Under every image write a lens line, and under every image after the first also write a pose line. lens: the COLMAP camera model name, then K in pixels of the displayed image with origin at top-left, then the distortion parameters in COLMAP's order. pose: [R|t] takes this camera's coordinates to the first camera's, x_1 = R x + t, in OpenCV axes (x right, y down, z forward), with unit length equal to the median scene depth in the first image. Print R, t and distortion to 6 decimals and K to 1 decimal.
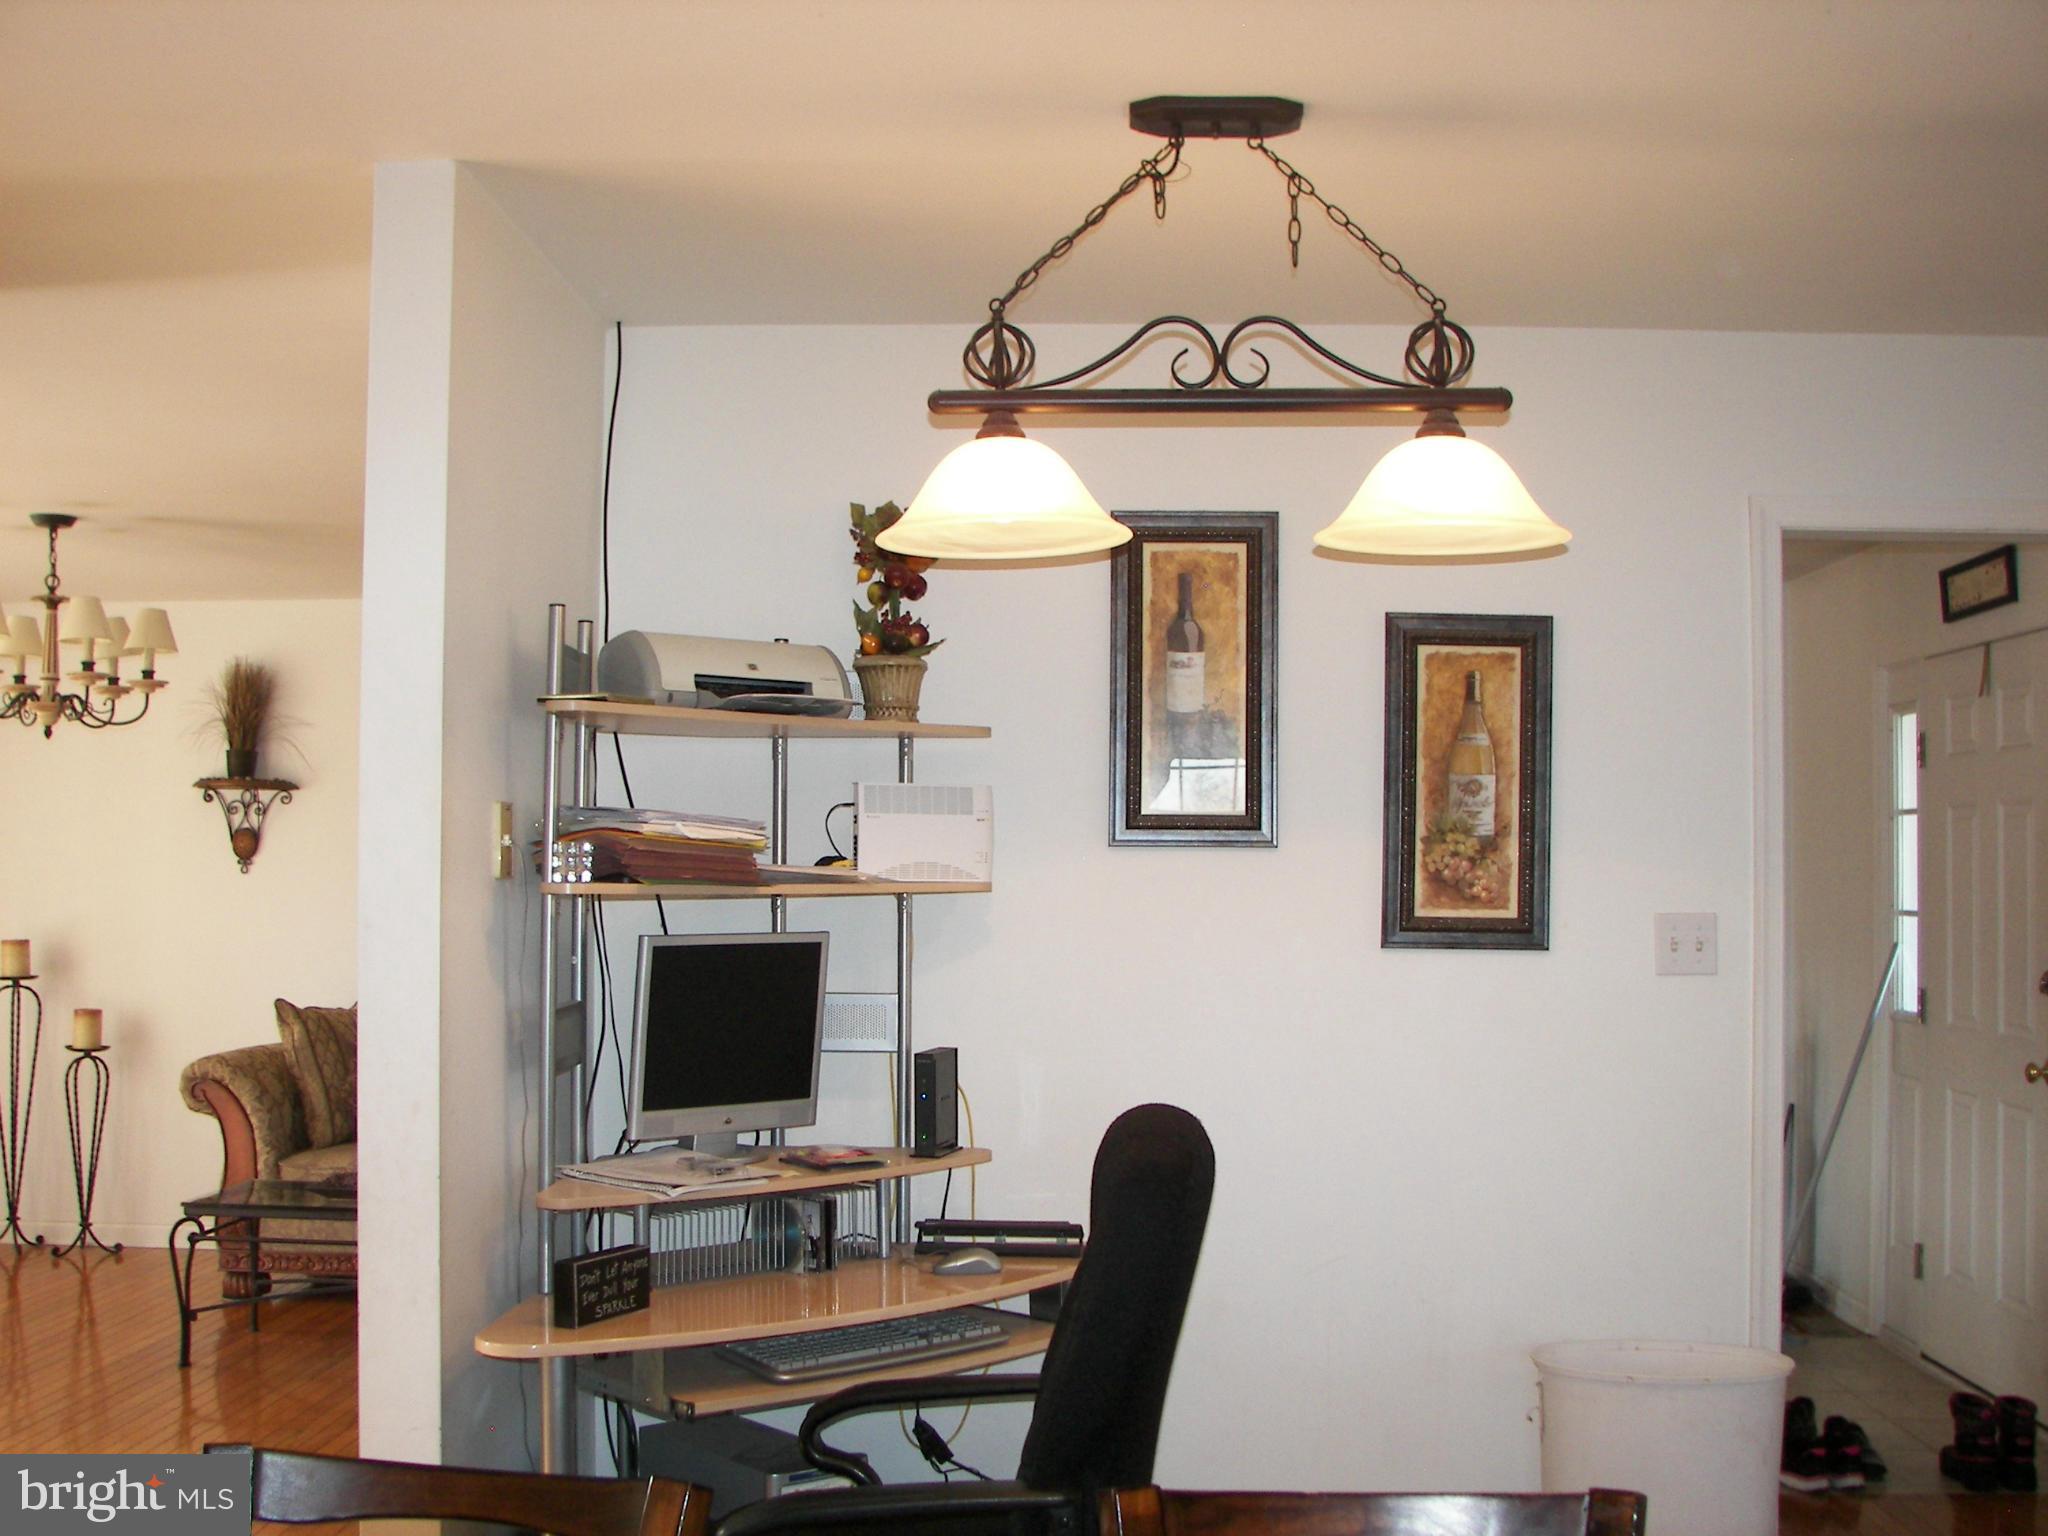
lens RADIAL K [[2213.5, 0, 1021.0], [0, 2213.5, 780.0], [0, 0, 1]] dist [-0.245895, 0.328981]
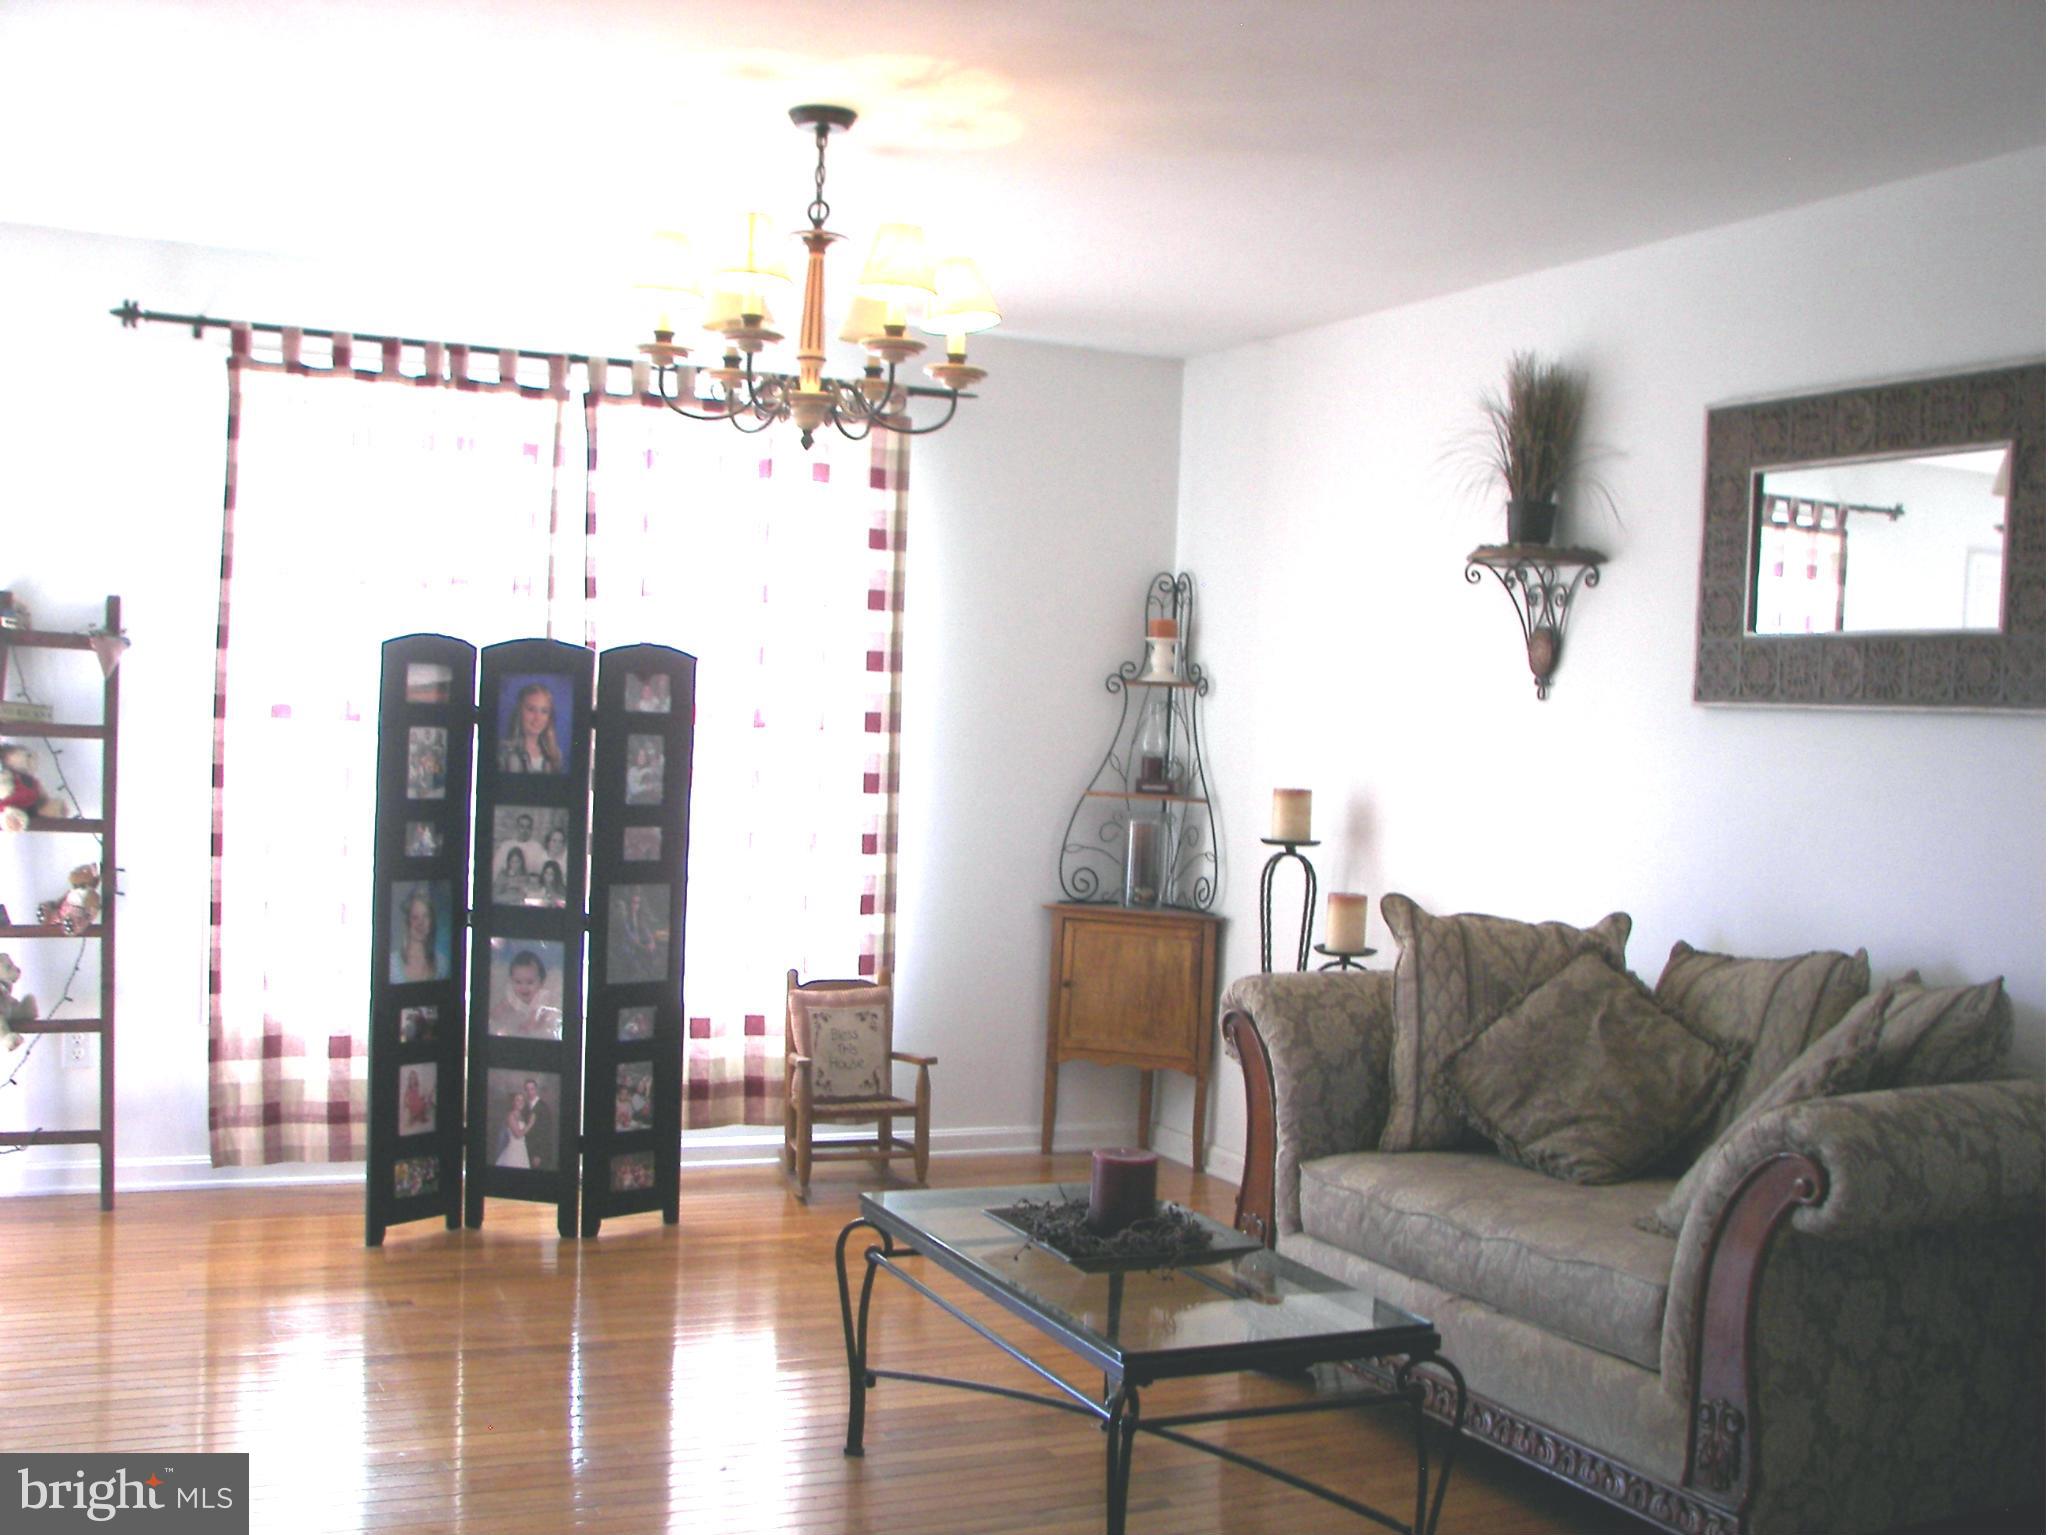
lens RADIAL K [[2213.5, 0, 1021.0], [0, 2213.5, 779.5], [0, 0, 1]] dist [-0.245895, 0.328981]
pose [[0.470747, 0.044833, -0.881129, 0.144305], [-0.006505, 0.998857, 0.047348, 0.041385], [0.882244, -0.016558, 0.470500, 0.622788]]
